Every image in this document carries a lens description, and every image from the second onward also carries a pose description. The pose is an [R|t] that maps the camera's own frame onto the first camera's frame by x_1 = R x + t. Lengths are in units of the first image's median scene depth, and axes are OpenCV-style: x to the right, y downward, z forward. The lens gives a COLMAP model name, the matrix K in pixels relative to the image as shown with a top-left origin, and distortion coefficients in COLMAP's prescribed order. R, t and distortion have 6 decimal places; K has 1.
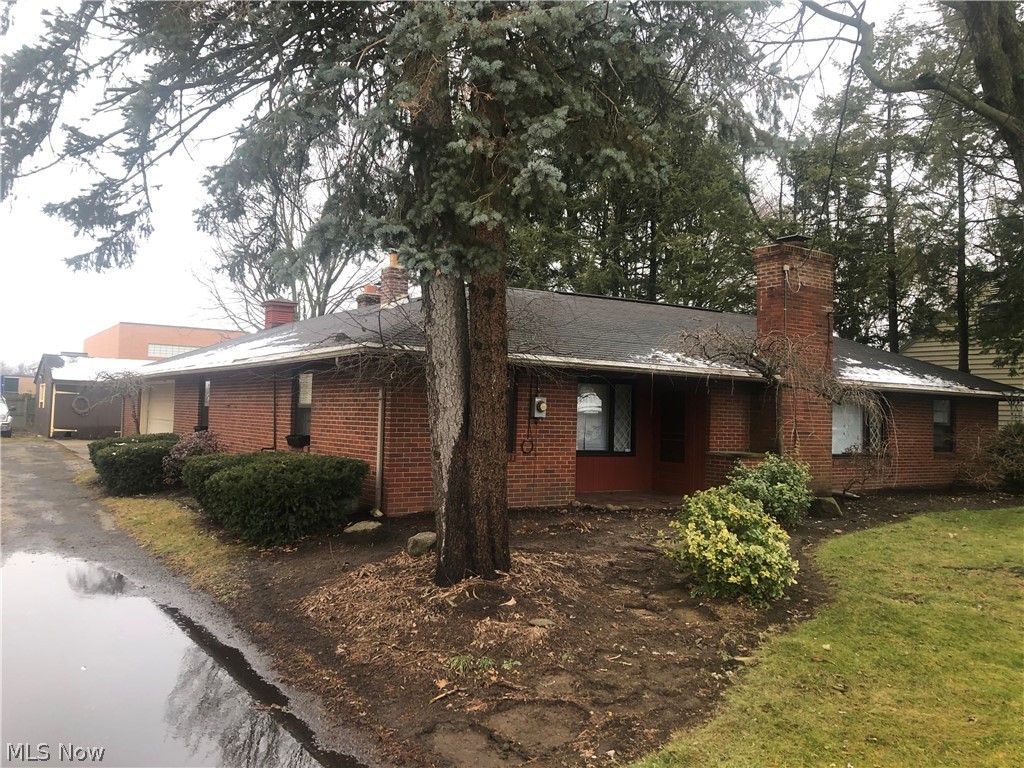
lens RADIAL K [[842.5, 0, 511.9], [0, 842.5, 382.5], [0, 0, 1]] dist [0.060601, -0.057371]
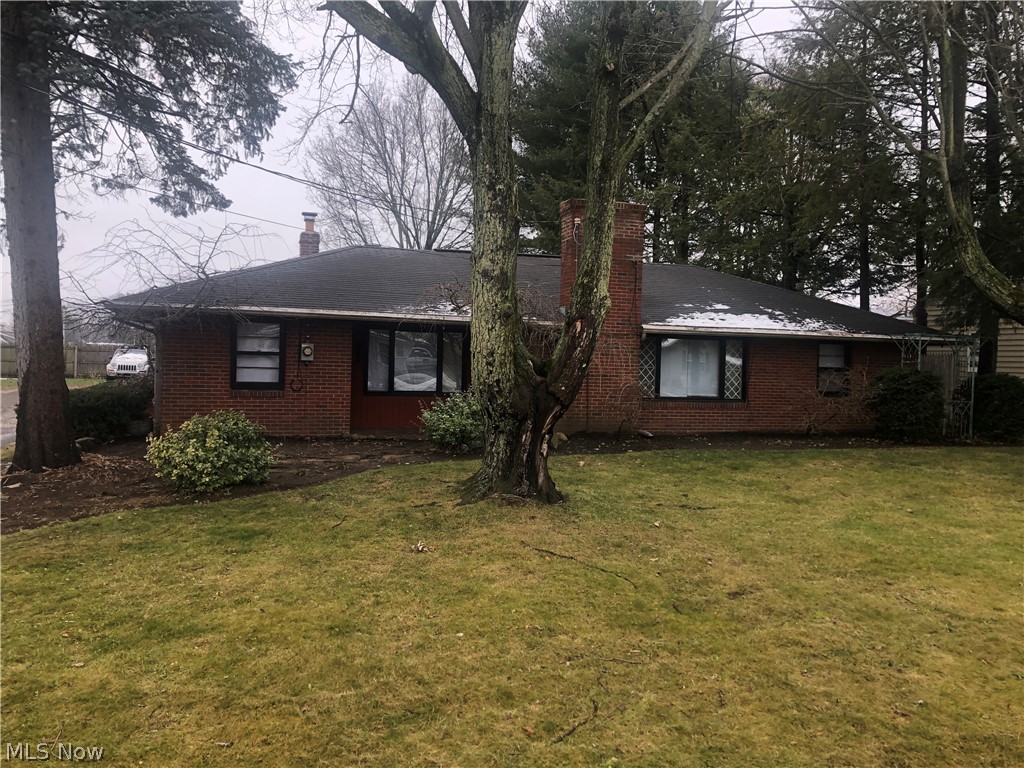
lens RADIAL K [[842.5, 0, 512.5], [0, 842.5, 383.7], [0, 0, 1]] dist [0.060601, -0.057371]
pose [[0.958696, 0.004496, -0.284396, 0.490136], [0.011461, 0.998452, 0.054421, 0.009235], [0.284200, -0.055433, 0.957161, -0.044888]]
